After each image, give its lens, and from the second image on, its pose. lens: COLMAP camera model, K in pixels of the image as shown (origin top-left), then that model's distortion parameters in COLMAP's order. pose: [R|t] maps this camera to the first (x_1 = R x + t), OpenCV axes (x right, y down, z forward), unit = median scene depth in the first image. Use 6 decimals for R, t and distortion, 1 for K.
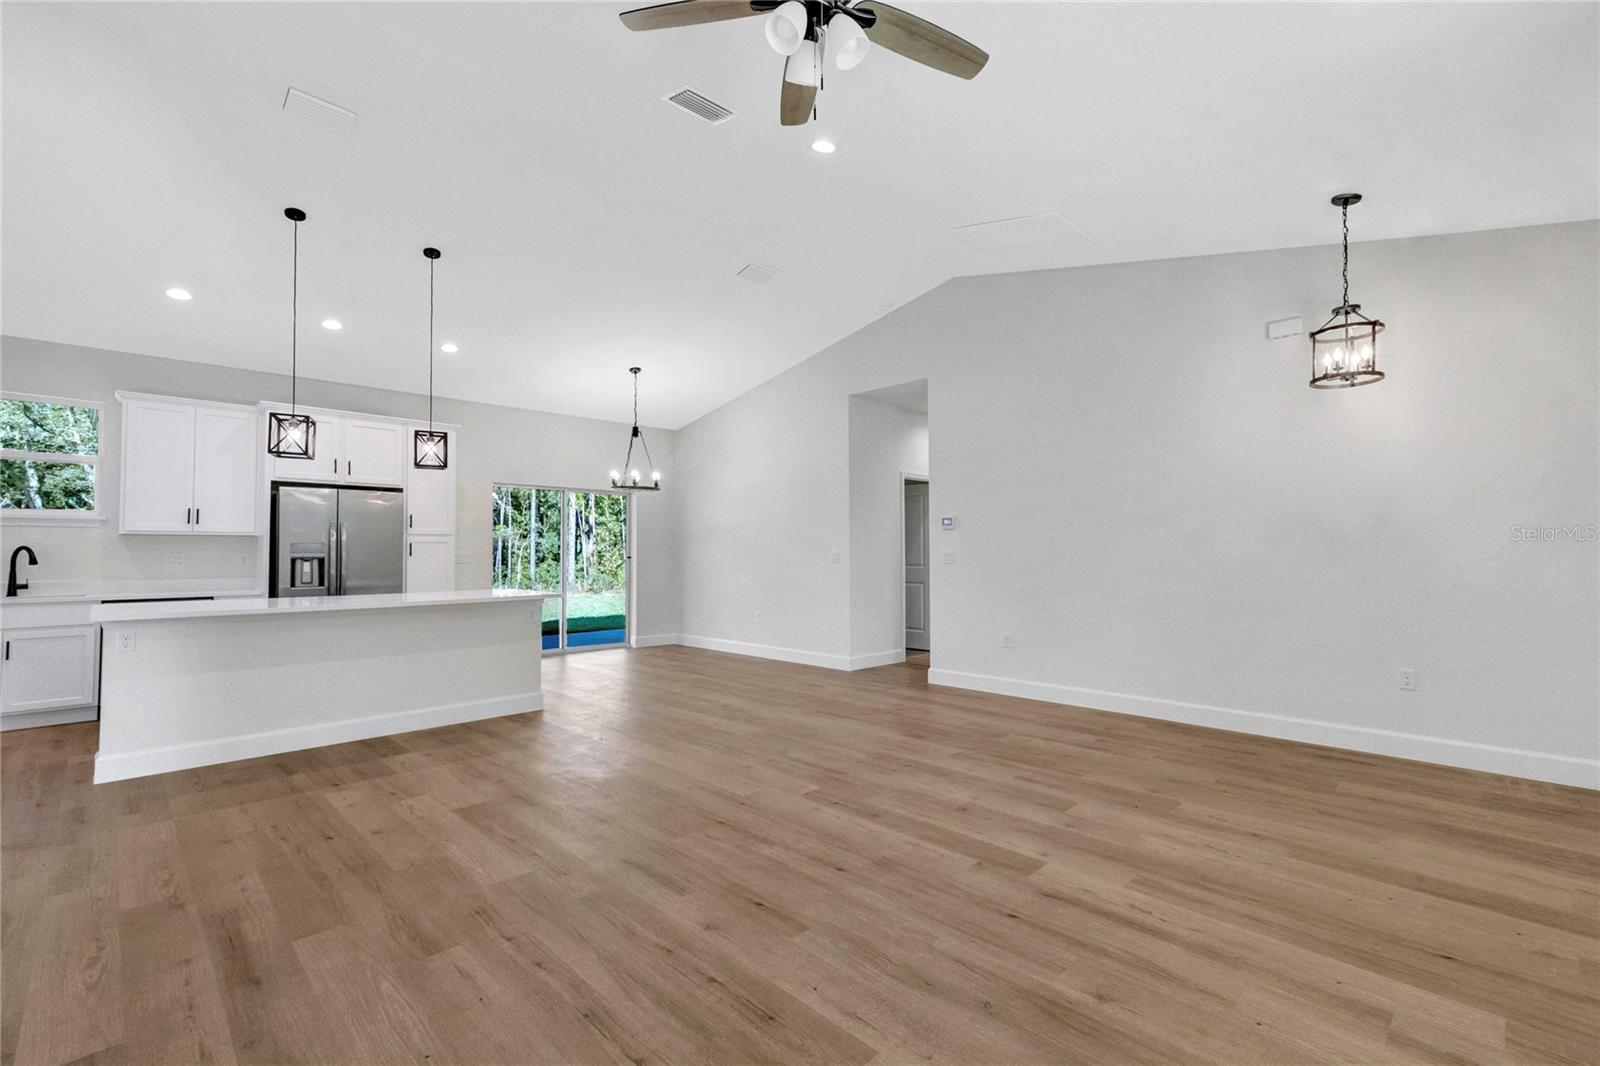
lens RADIAL K [[703.6, 0, 806.3], [0, 703.6, 531.5], [0, 0, 1]] dist [0.016644, 0.000382]
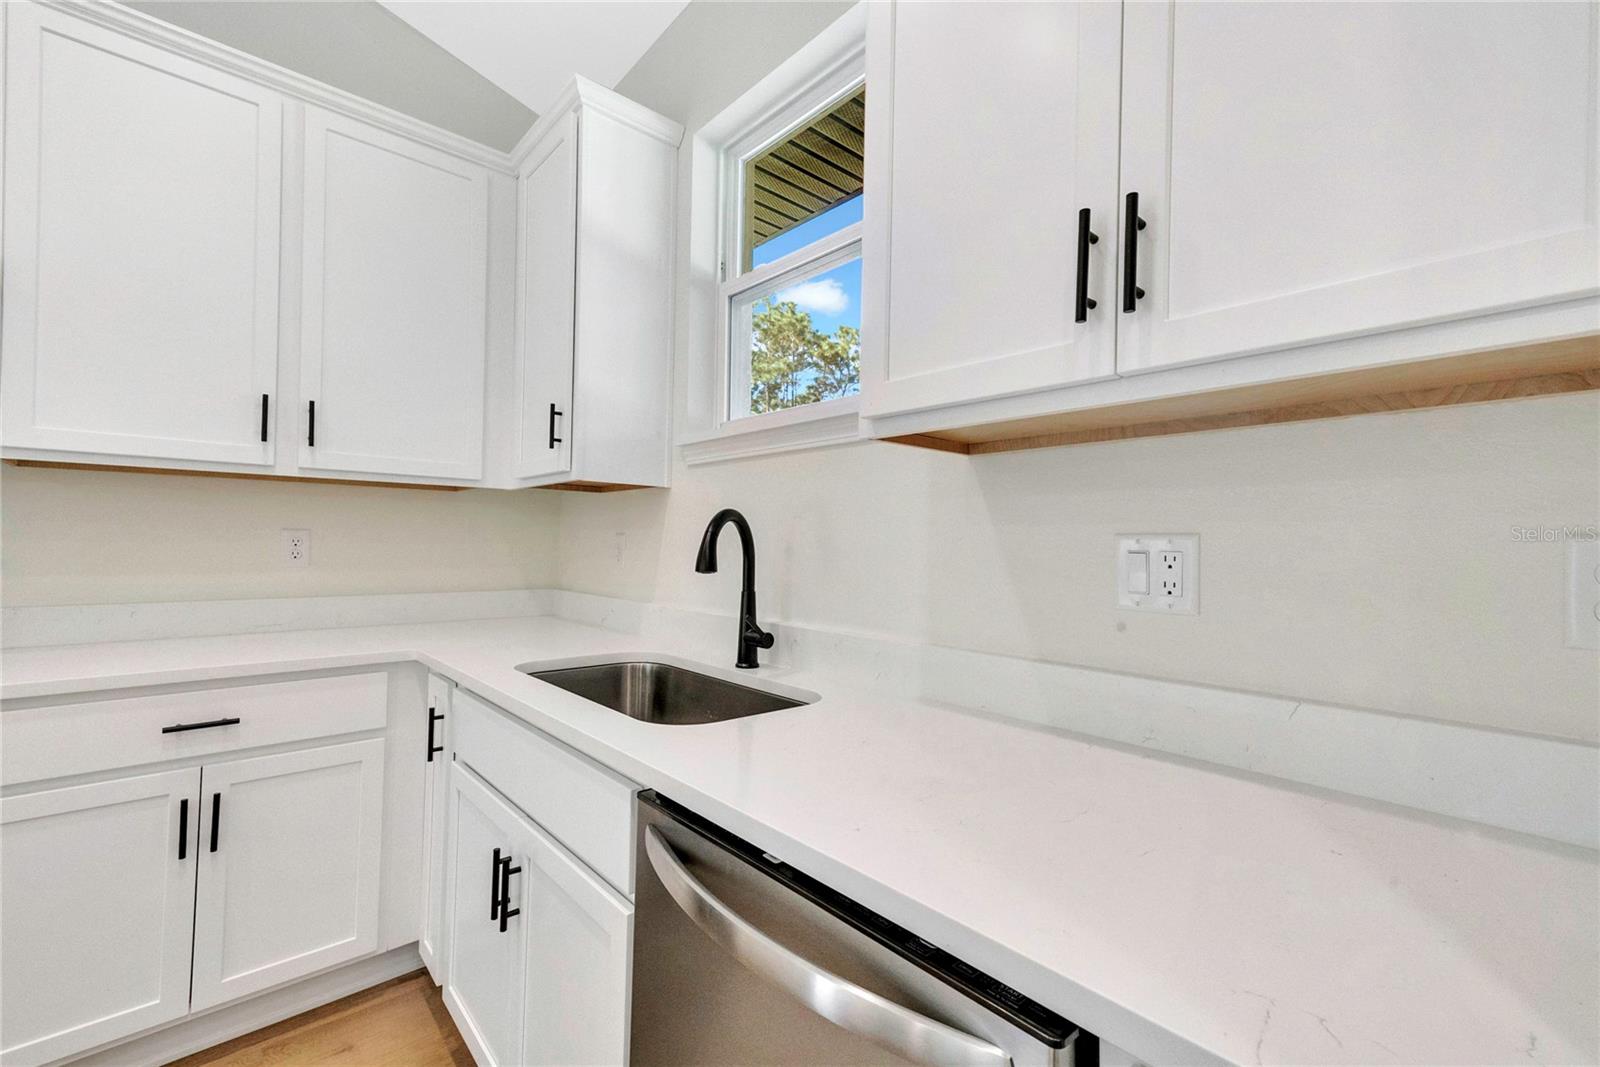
lens RADIAL K [[676.9, 0, 799.8], [0, 676.9, 537.3], [0, 0, 1]] dist [-0.088004, 0.000125]
pose [[-0.052773, -0.005354, -0.998592, -0.730946], [0.017728, 0.999823, -0.006297, 0.031280], [0.998449, -0.018036, -0.052669, 0.946078]]
